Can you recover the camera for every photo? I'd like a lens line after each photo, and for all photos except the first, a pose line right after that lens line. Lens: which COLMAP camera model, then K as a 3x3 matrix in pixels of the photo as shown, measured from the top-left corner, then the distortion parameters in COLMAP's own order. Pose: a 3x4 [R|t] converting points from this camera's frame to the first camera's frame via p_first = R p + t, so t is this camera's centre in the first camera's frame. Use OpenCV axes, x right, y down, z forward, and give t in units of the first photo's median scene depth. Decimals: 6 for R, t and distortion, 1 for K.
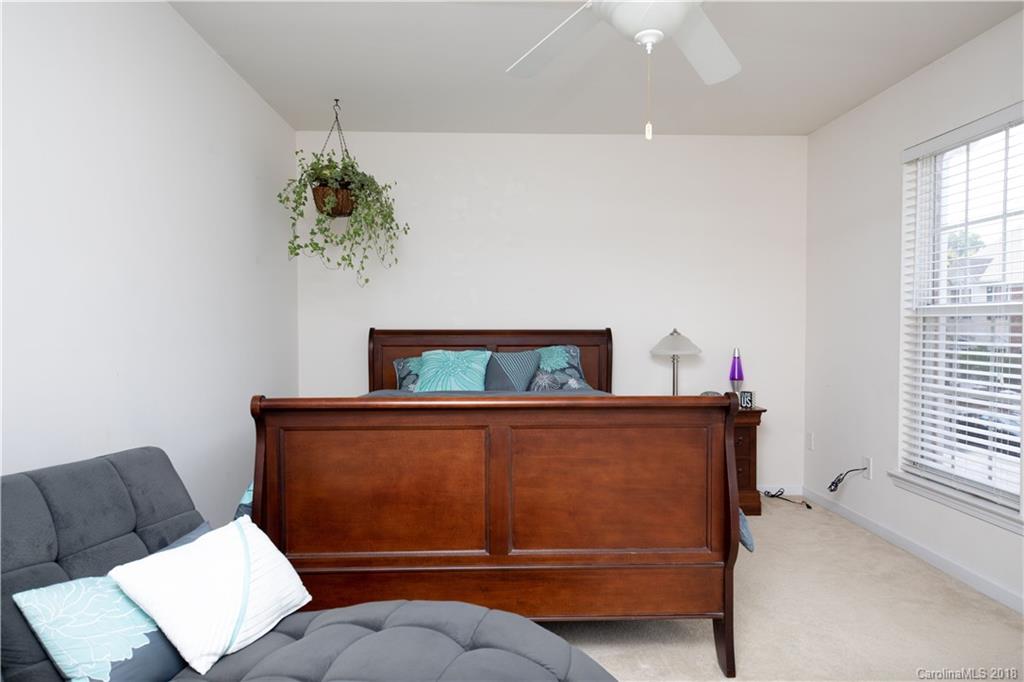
lens RADIAL K [[653.6, 0, 513.0], [0, 653.6, 340.1], [0, 0, 1]] dist [-0.001916, 0.010019]
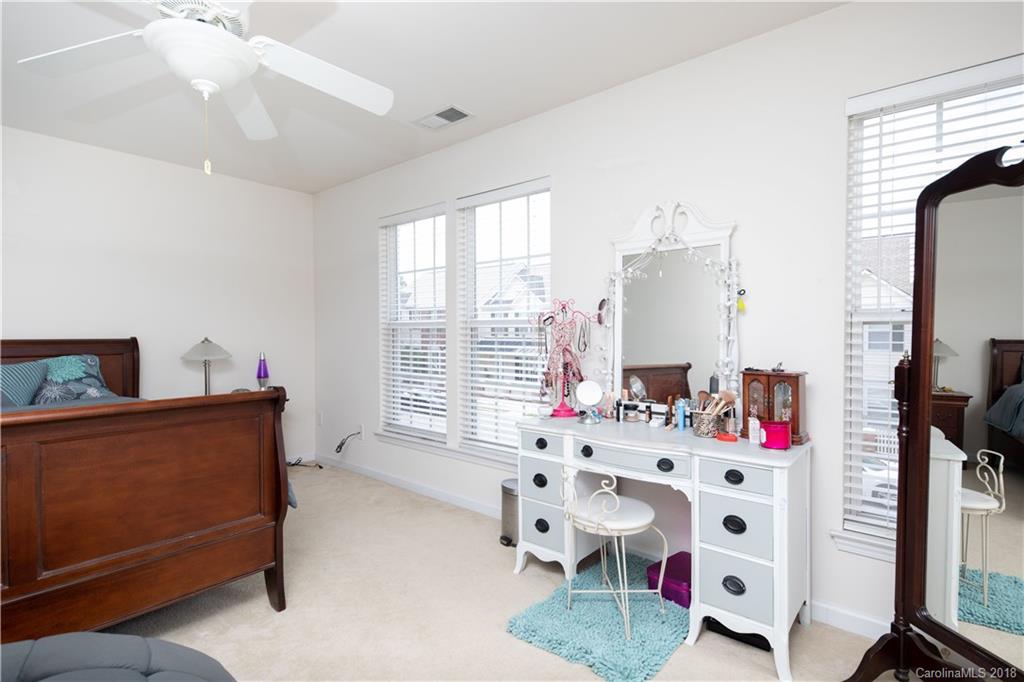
lens RADIAL K [[493.1, 0, 517.0], [0, 493.1, 337.9], [0, 0, 1]] dist [0.000032, -0.001598]
pose [[0.661636, -0.008060, 0.749782, -0.052626], [0.019635, 0.999786, -0.006580, 0.000129], [-0.749568, 0.019075, 0.661652, 0.008439]]
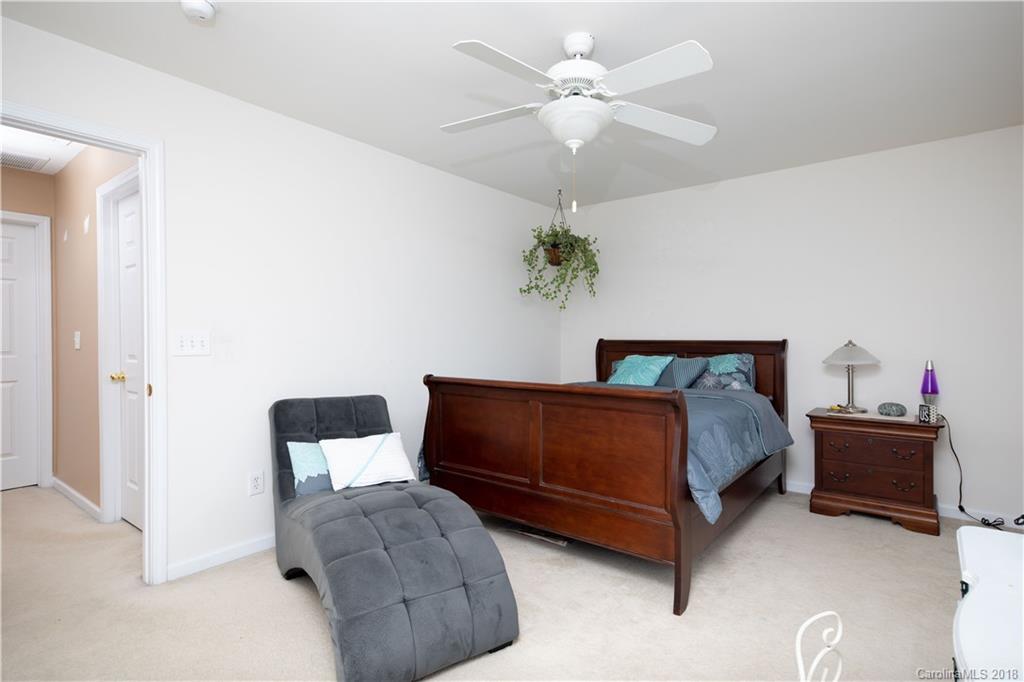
lens RADIAL K [[511.0, 0, 505.0], [0, 511.0, 341.1], [0, 0, 1]] dist [0.004652, -0.001999]
pose [[0.753555, 0.005694, -0.657360, 0.465312], [-0.014216, 0.999870, -0.007636, -0.002067], [0.657231, 0.015100, 0.753538, 0.016709]]
